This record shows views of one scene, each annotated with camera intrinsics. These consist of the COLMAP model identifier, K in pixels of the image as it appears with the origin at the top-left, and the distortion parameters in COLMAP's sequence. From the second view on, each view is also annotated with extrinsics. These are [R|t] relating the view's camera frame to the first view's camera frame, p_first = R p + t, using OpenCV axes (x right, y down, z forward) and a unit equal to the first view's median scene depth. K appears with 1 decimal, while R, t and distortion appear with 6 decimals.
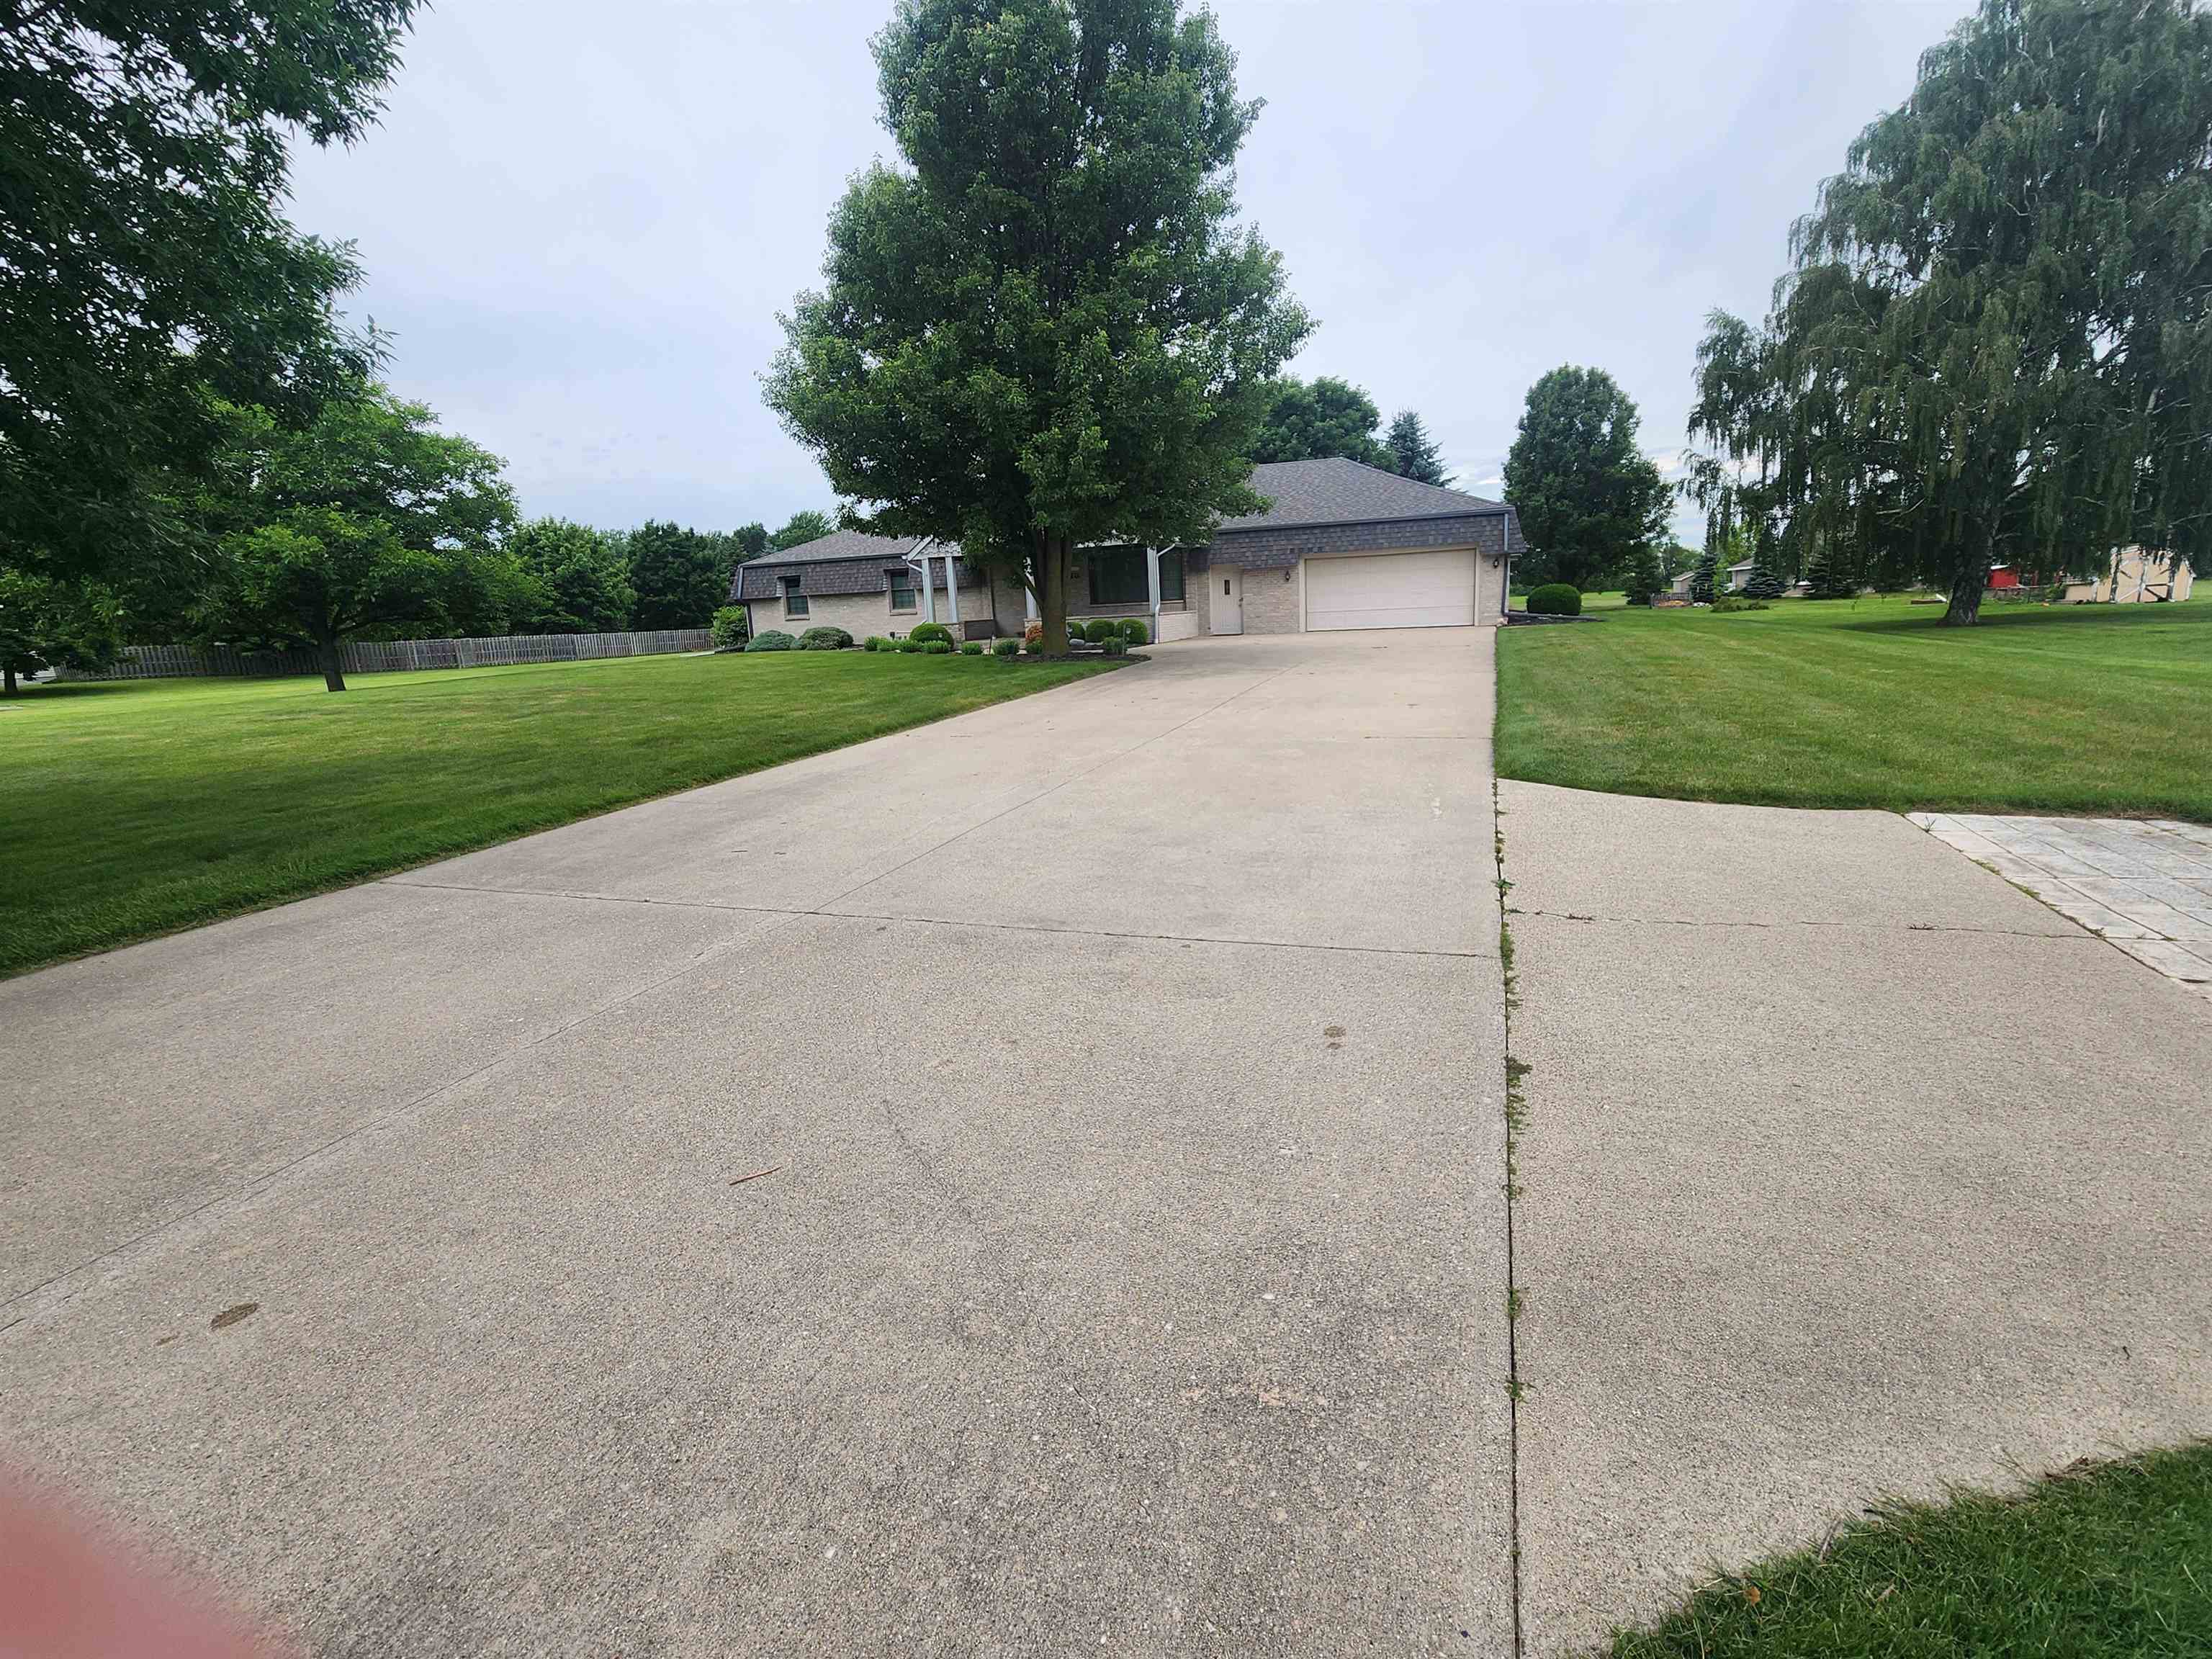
lens RADIAL K [[985.9, 0, 1106.0], [0, 985.9, 829.5], [0, 0, 1]] dist [0.001823, 0.000108]
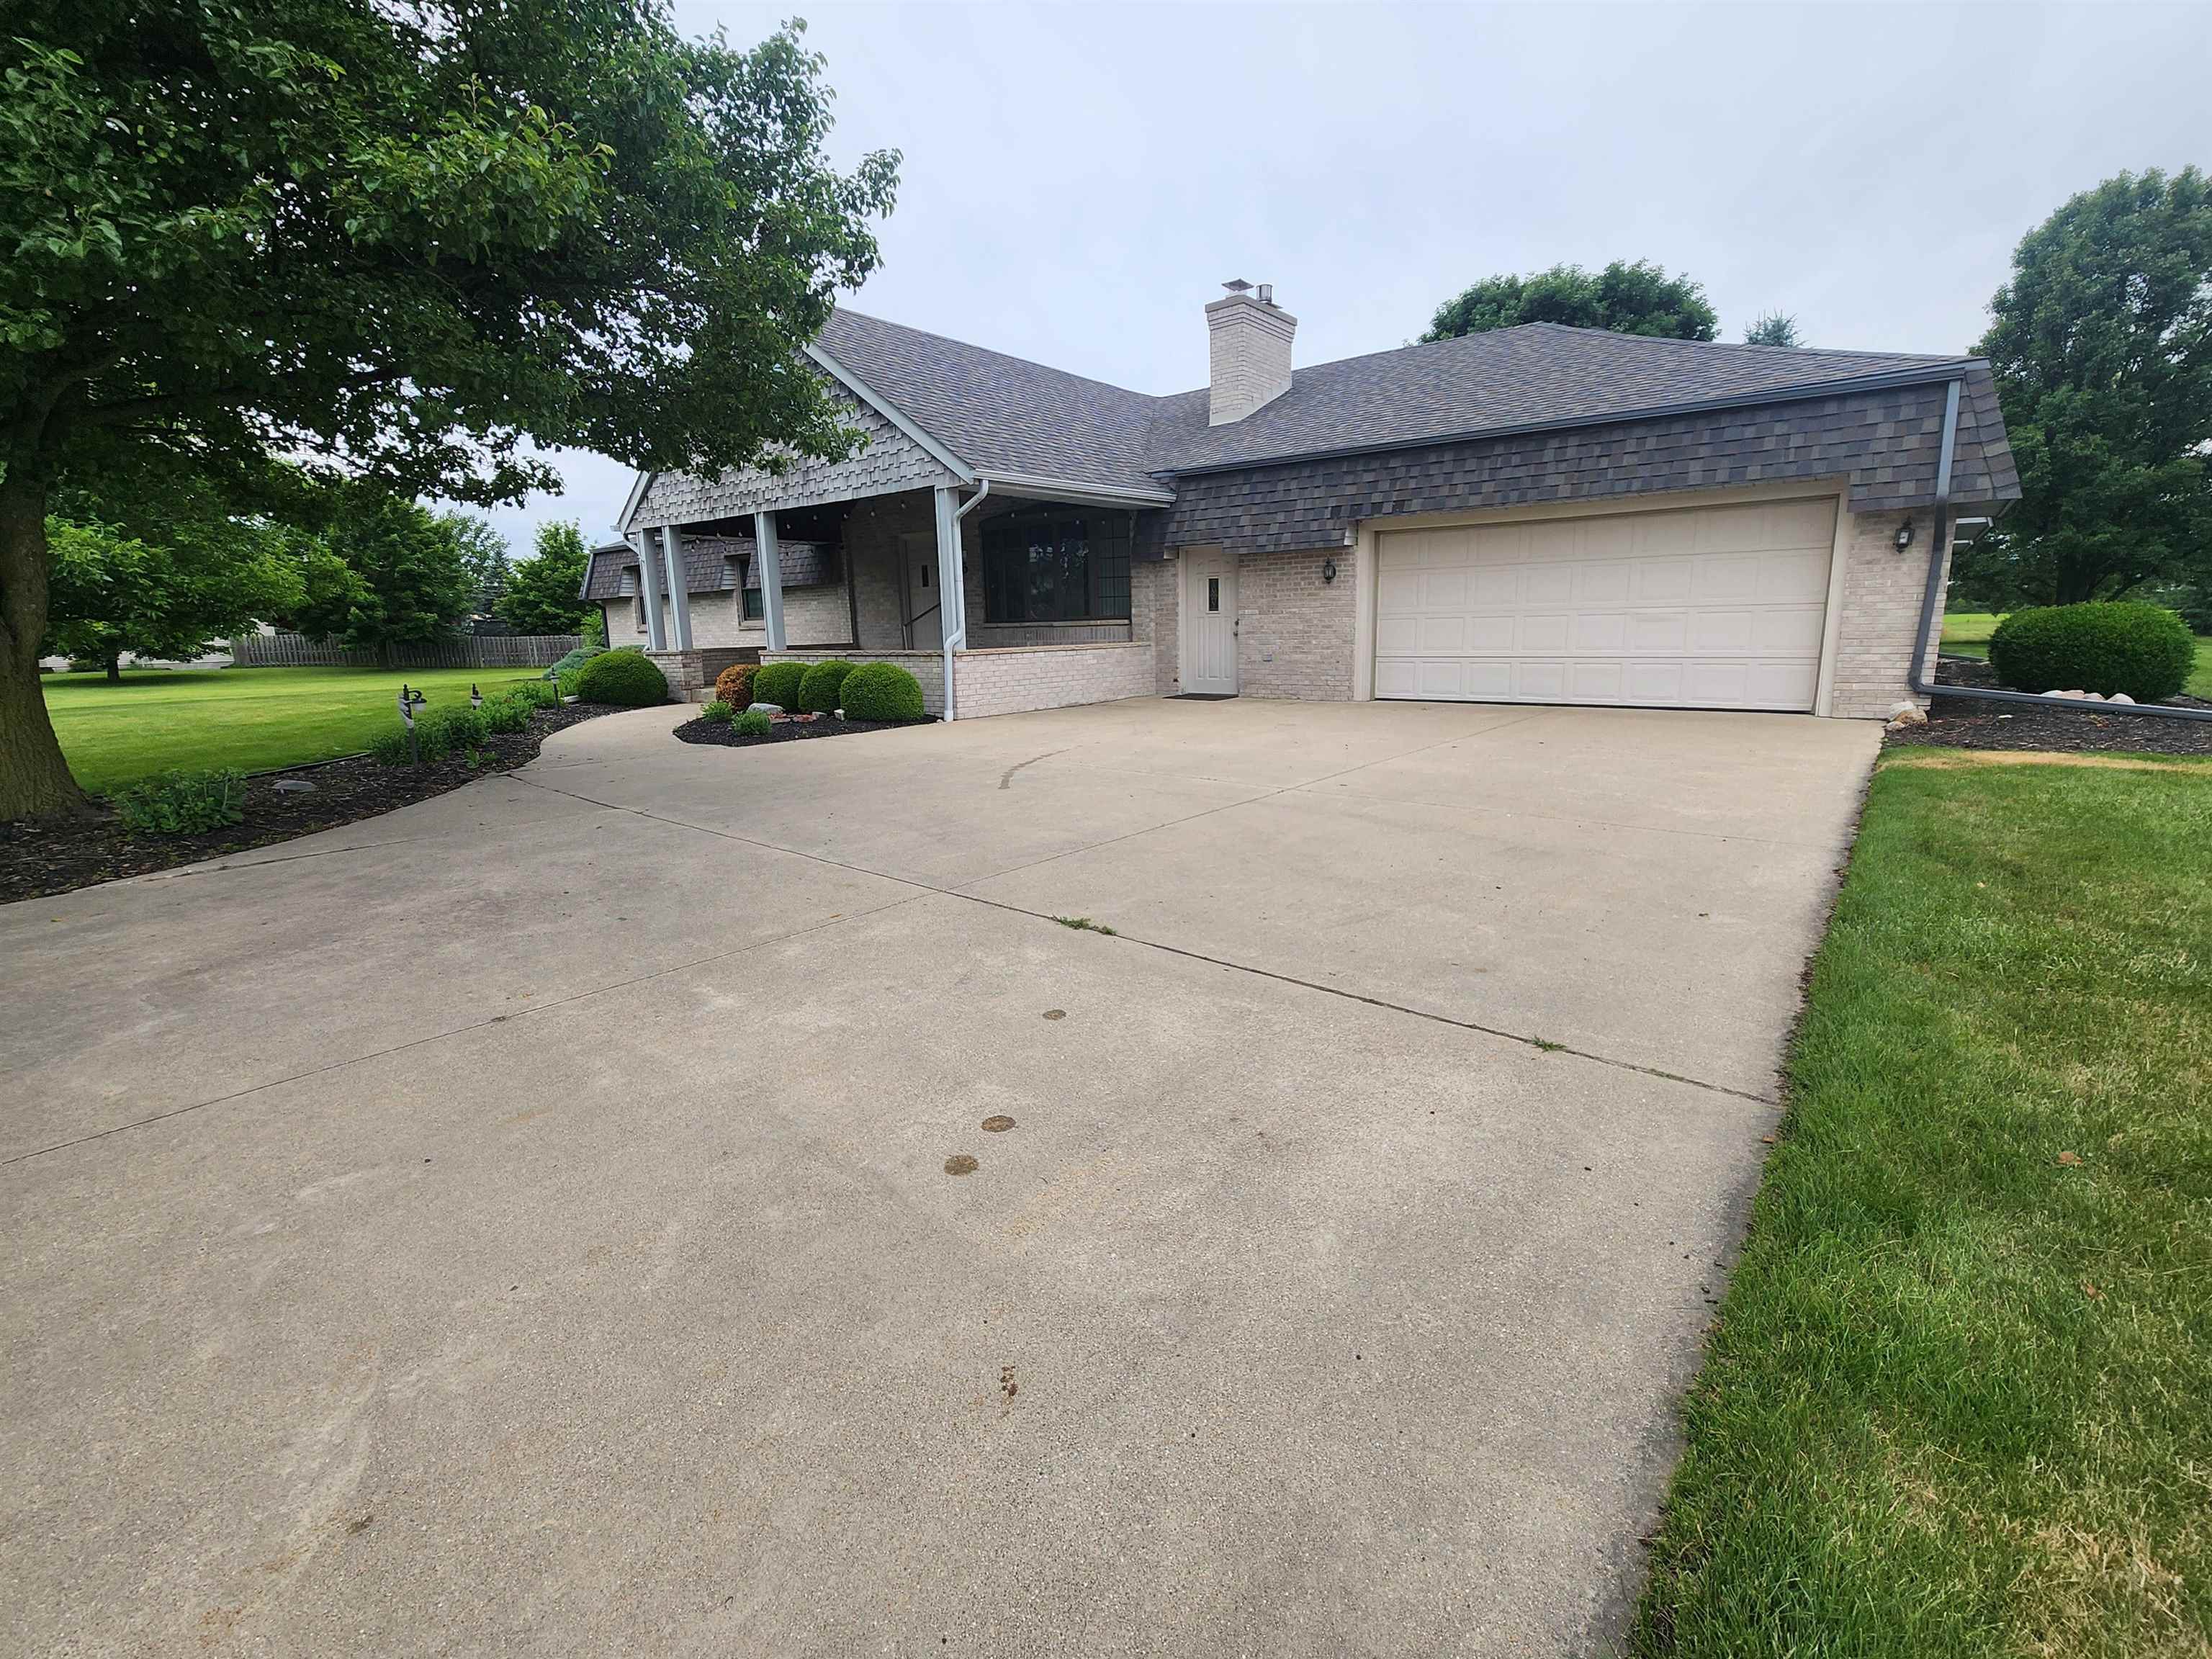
lens RADIAL K [[985.9, 0, 1106.0], [0, 985.9, 829.5], [0, 0, 1]] dist [0.001823, 0.000108]
pose [[0.951527, 0.088535, -0.294546, 0.220189], [-0.089514, 0.995933, 0.010186, -0.135000], [0.294250, 0.016674, 0.955583, 0.540215]]
